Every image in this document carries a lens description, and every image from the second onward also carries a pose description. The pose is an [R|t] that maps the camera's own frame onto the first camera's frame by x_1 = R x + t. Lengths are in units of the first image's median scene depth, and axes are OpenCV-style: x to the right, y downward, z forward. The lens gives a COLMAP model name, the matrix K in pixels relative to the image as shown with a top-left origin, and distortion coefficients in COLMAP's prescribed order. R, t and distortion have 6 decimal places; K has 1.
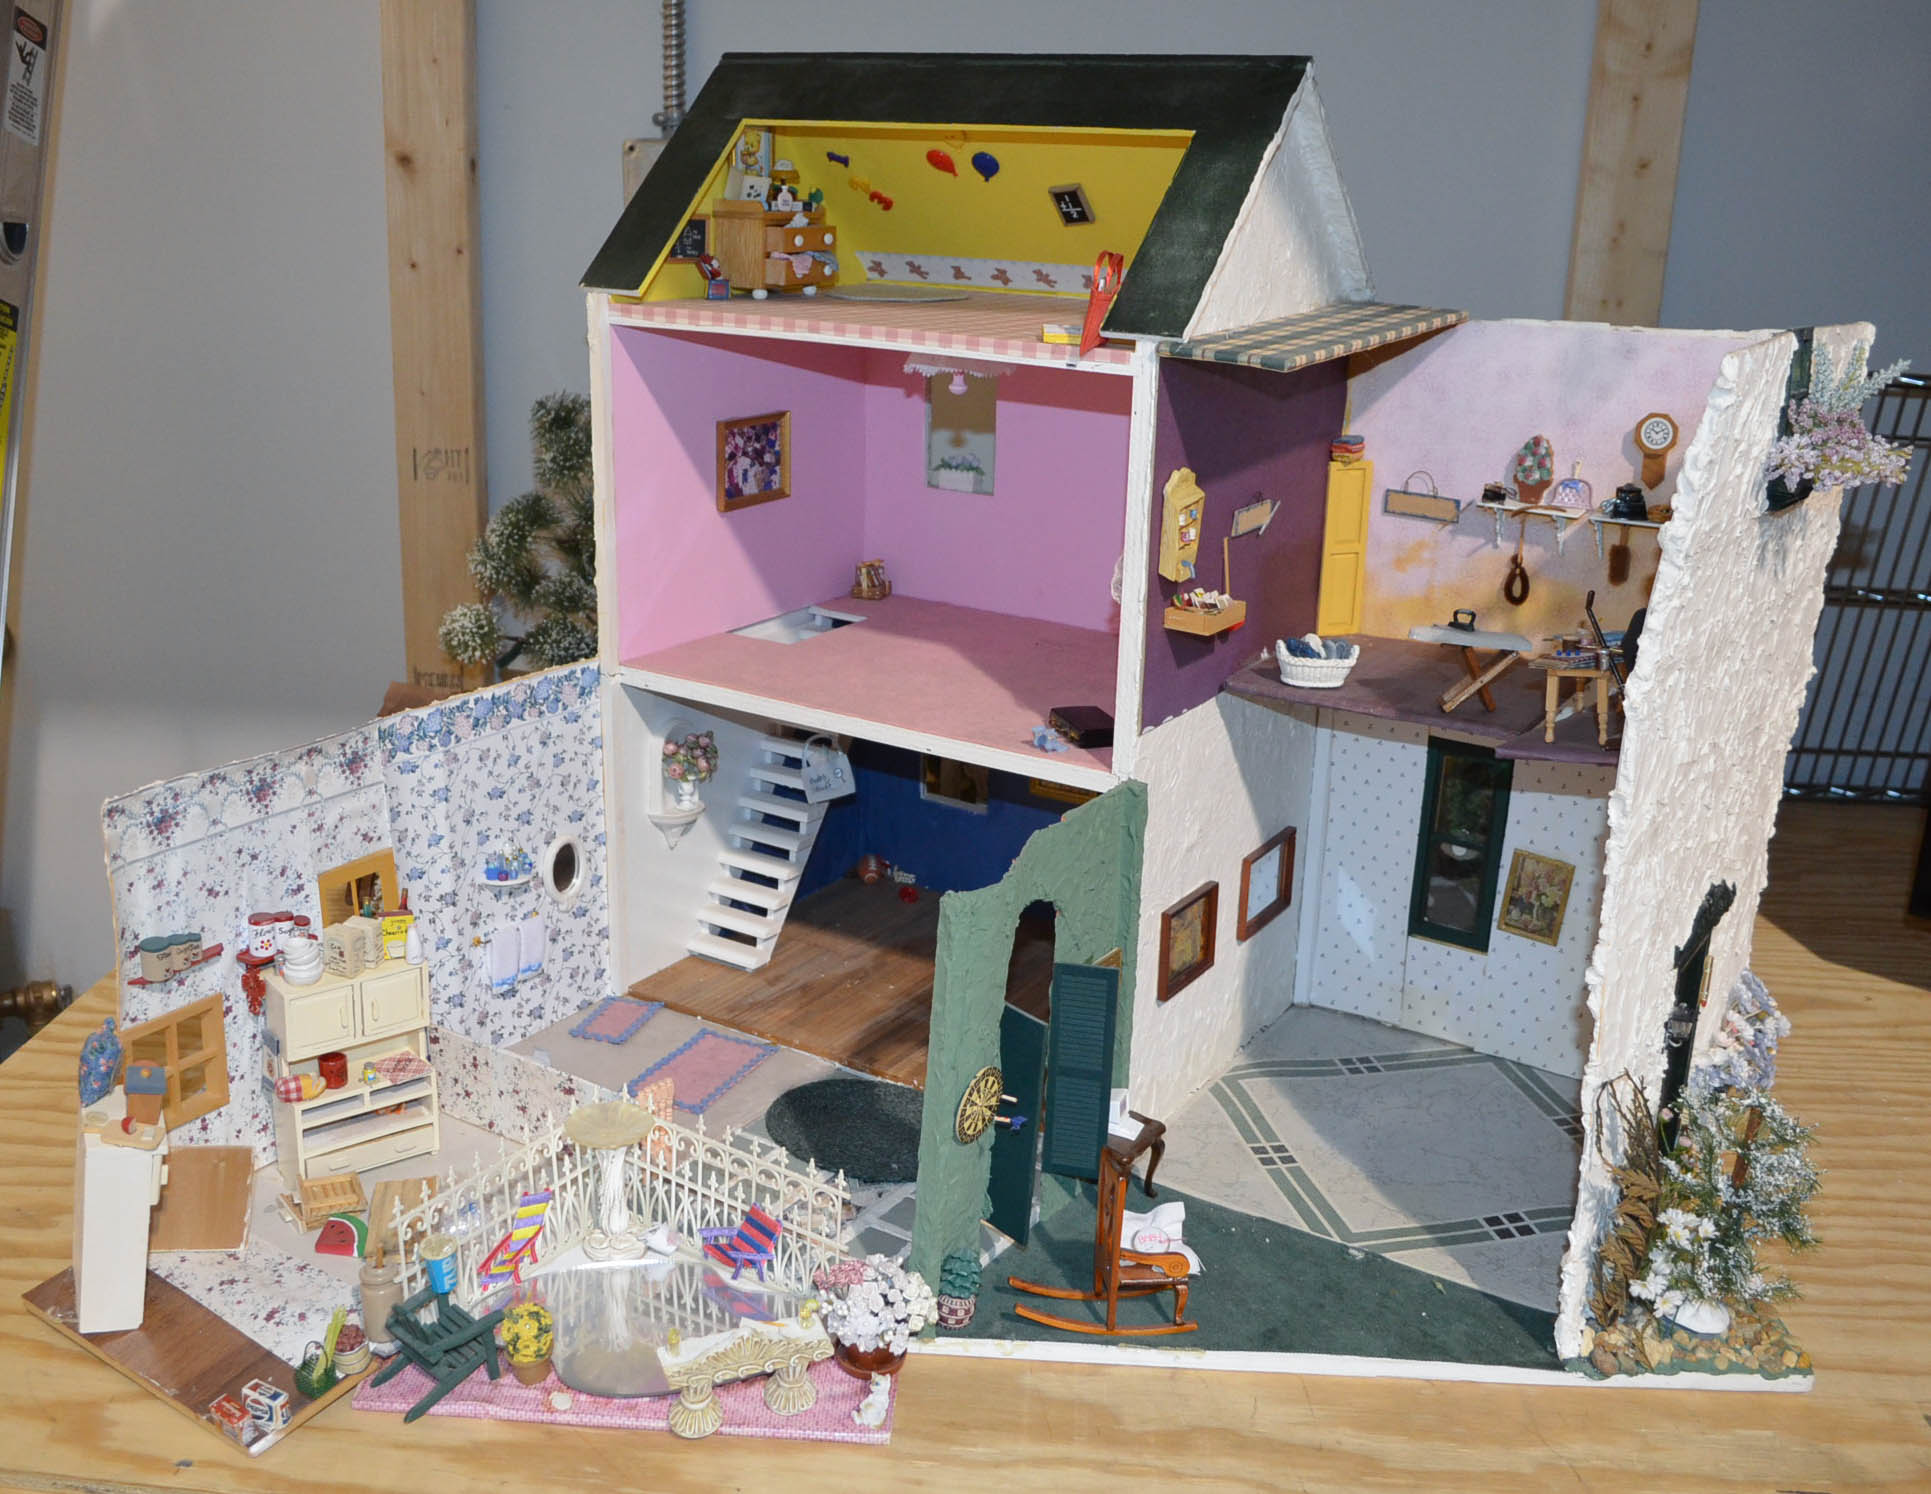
lens RADIAL K [[1923.8, 0, 941.7], [0, 1923.8, 759.8], [0, 0, 1]] dist [-0.078100, -0.002360]
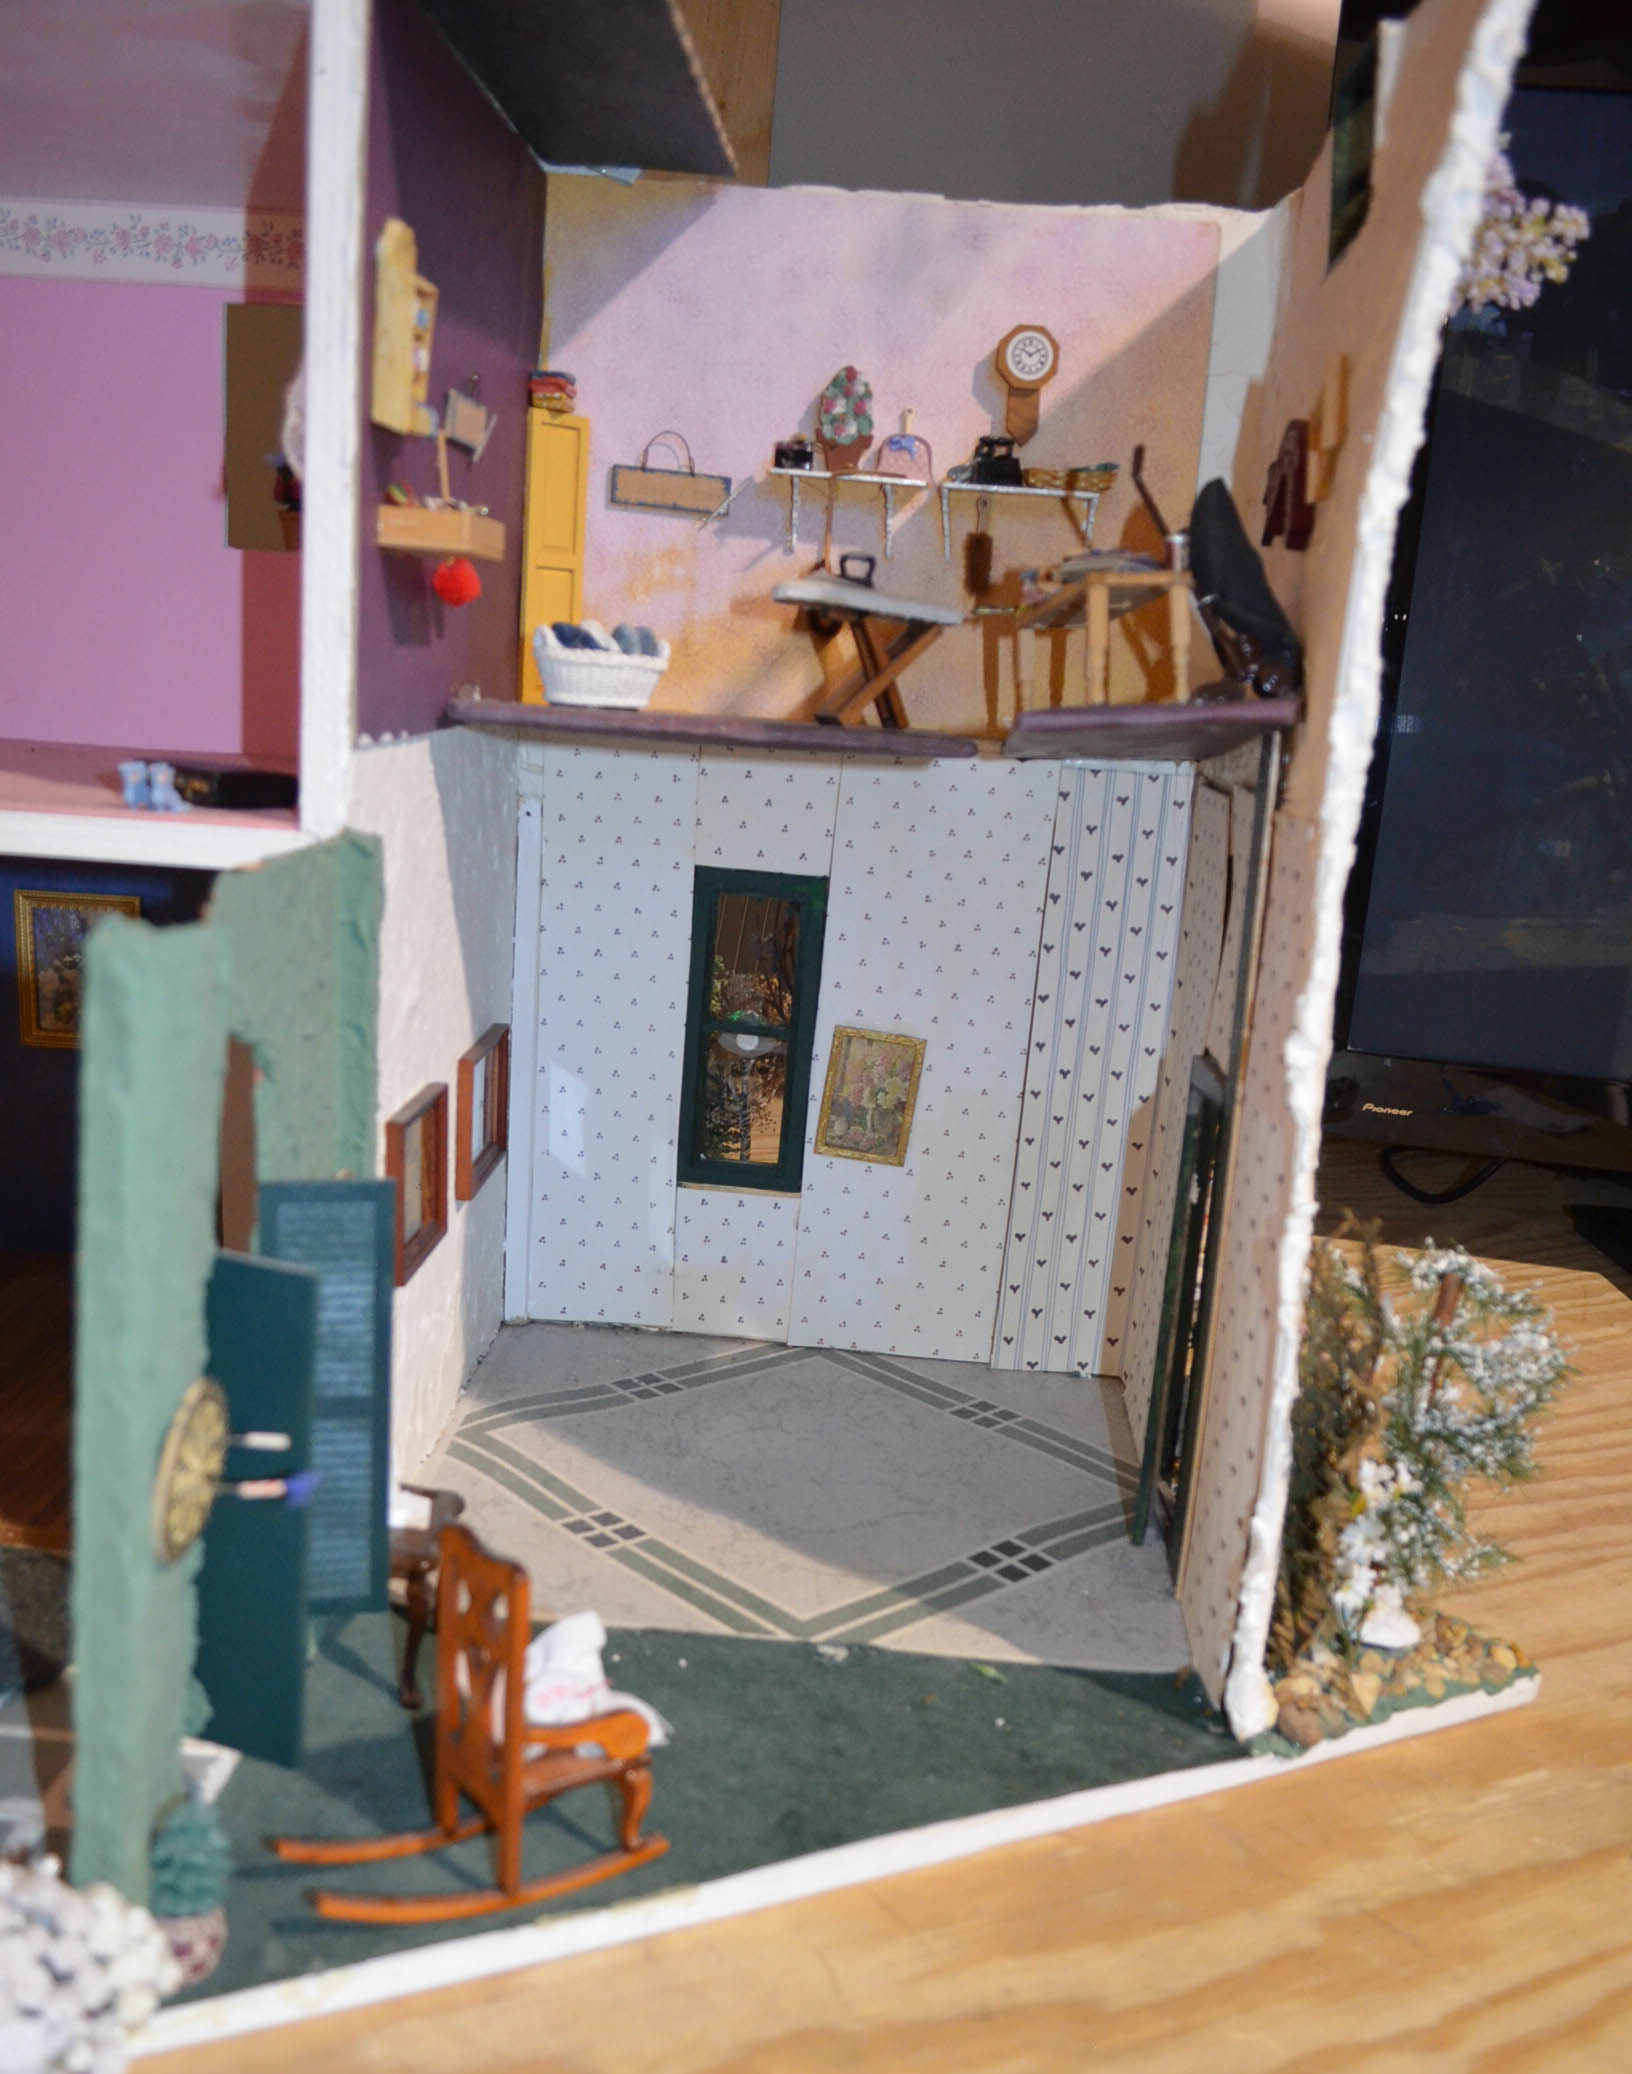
lens RADIAL K [[1924.5, 0, 812.0], [0, 1924.5, 1255.2], [0, 0, 1]] dist [-0.081904, 0.008261]
pose [[0.857511, -0.113794, 0.501722, -0.059025], [0.108173, 0.993311, 0.040408, 0.106687], [-0.502964, 0.019623, 0.864084, 0.459454]]
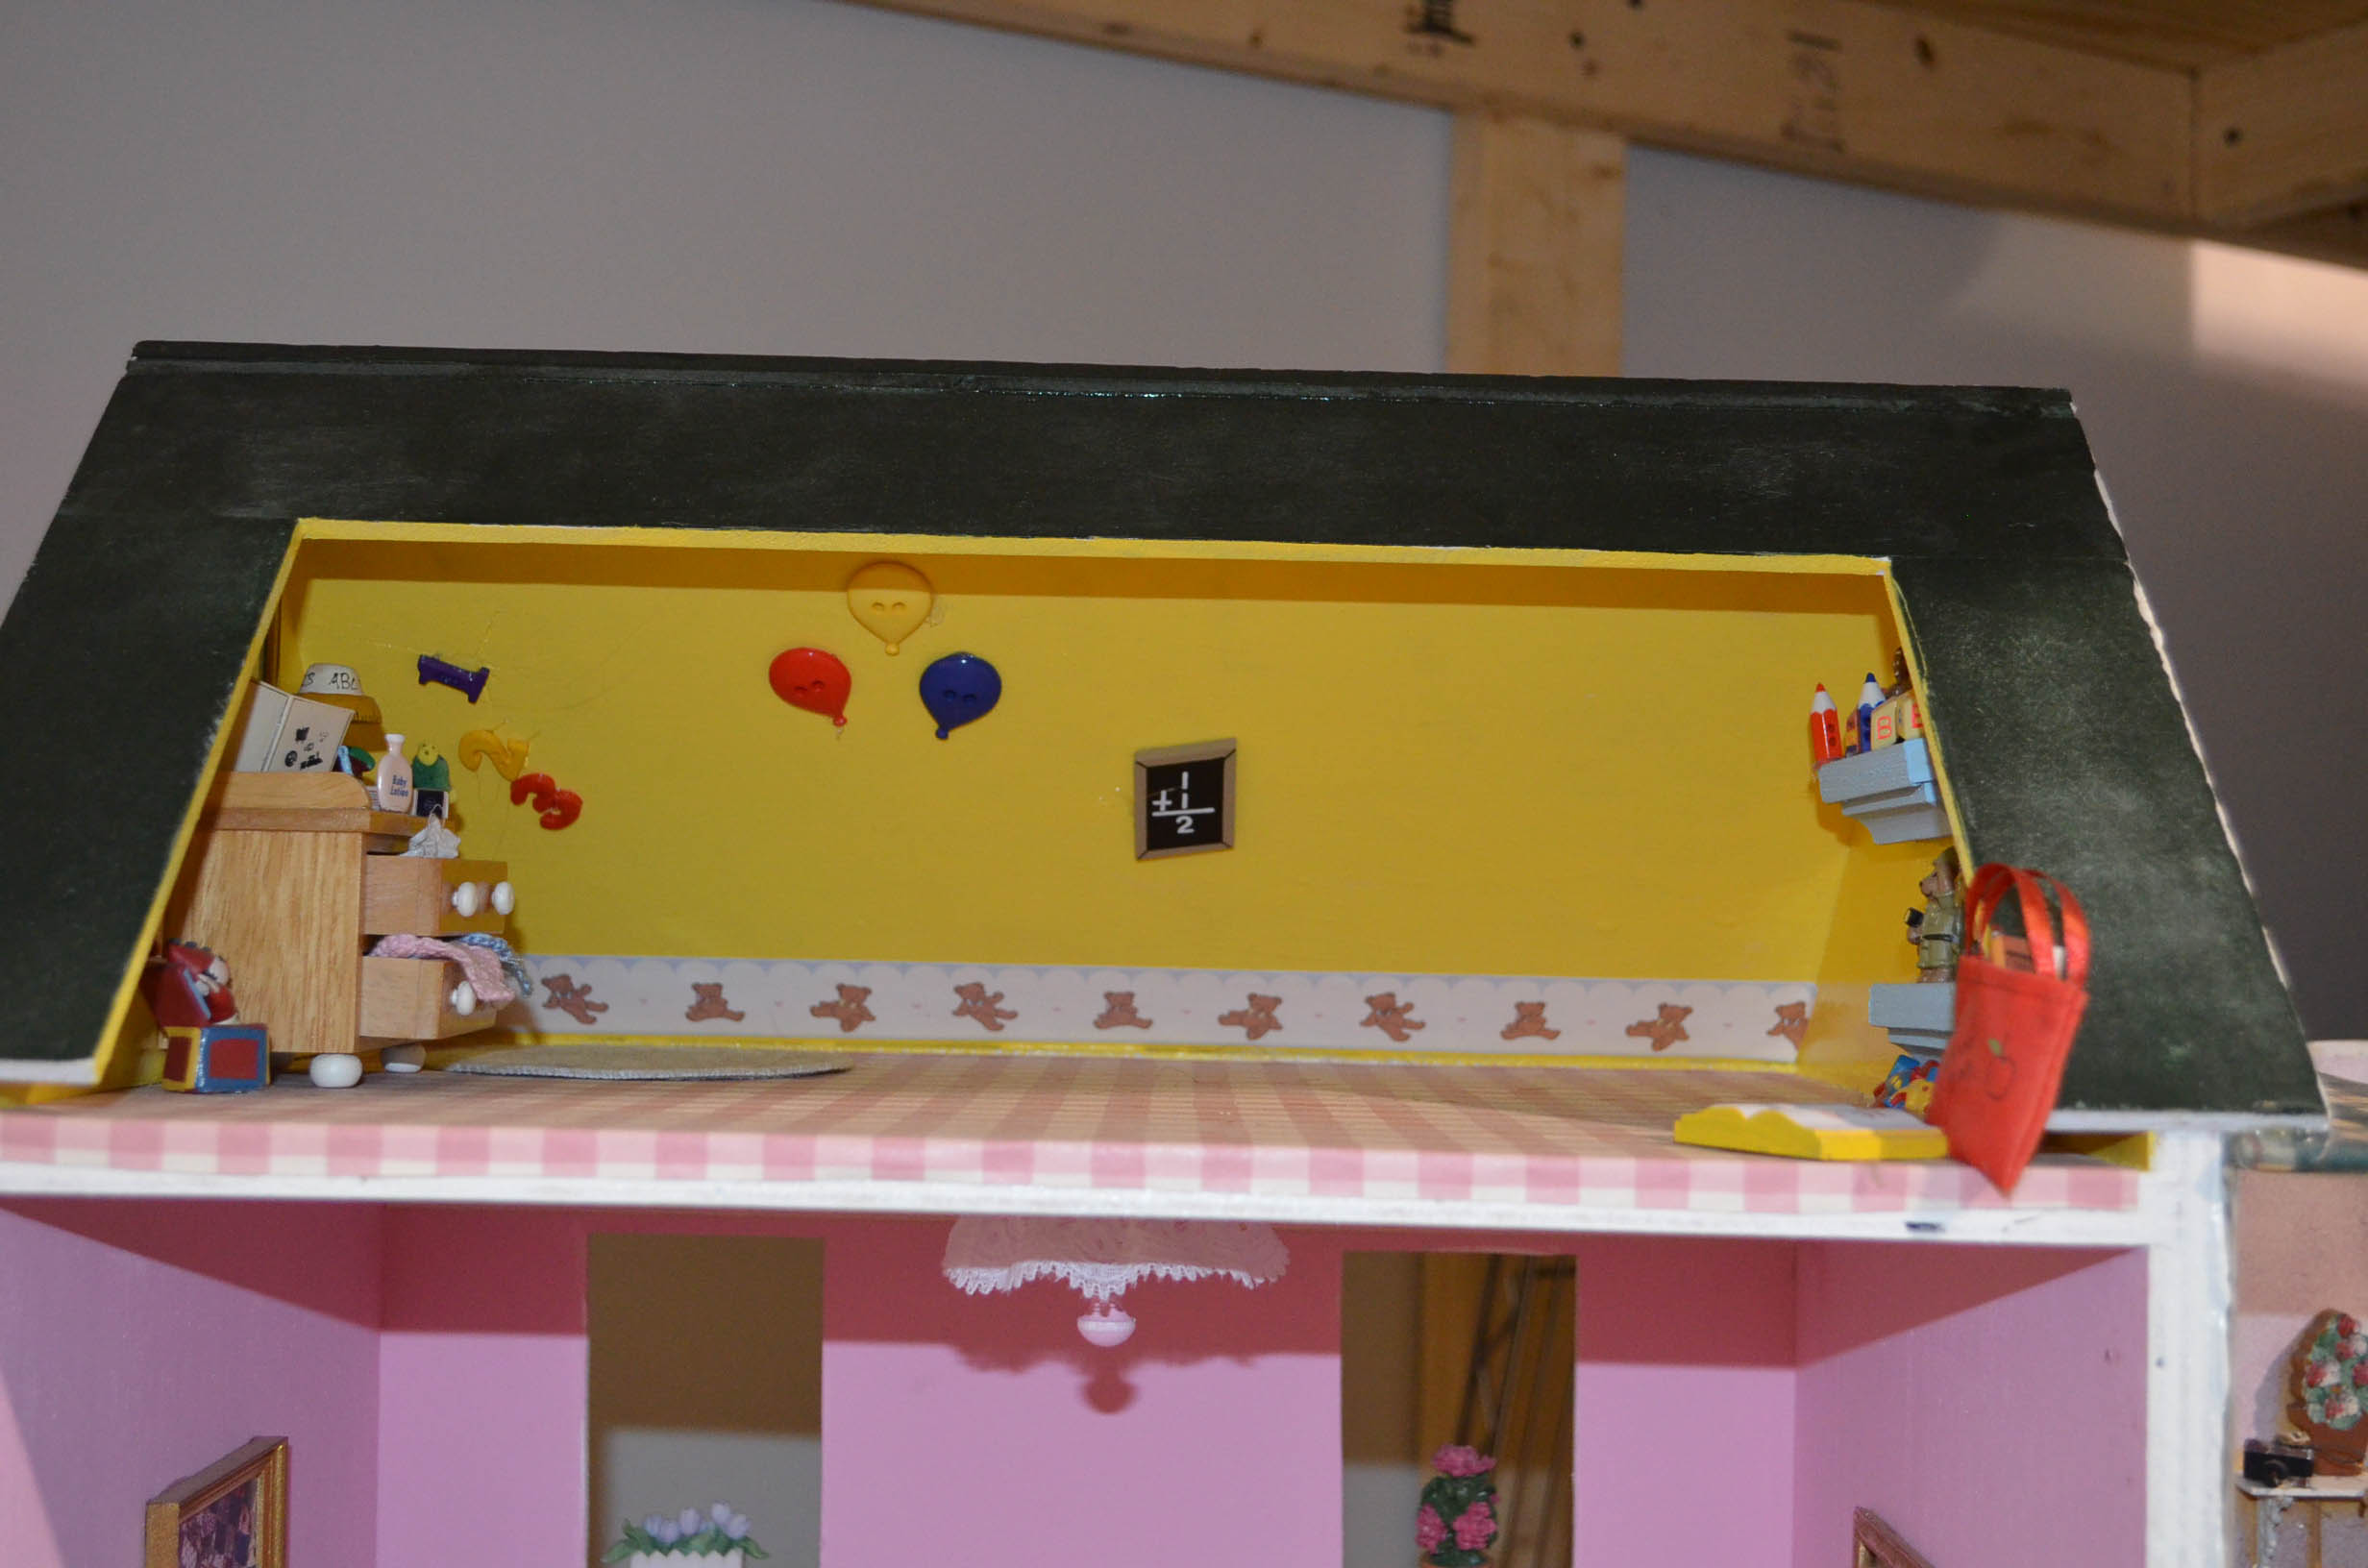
lens RADIAL K [[2941.5, 0, 1184.0], [0, 2941.5, 784.0], [0, 0, 1]] dist [-0.030705, -0.034498]
pose [[0.839167, 0.014137, 0.543690, -0.257927], [0.169215, 0.943260, -0.285704, -0.141038], [-0.516880, 0.331754, 0.789161, 0.592711]]
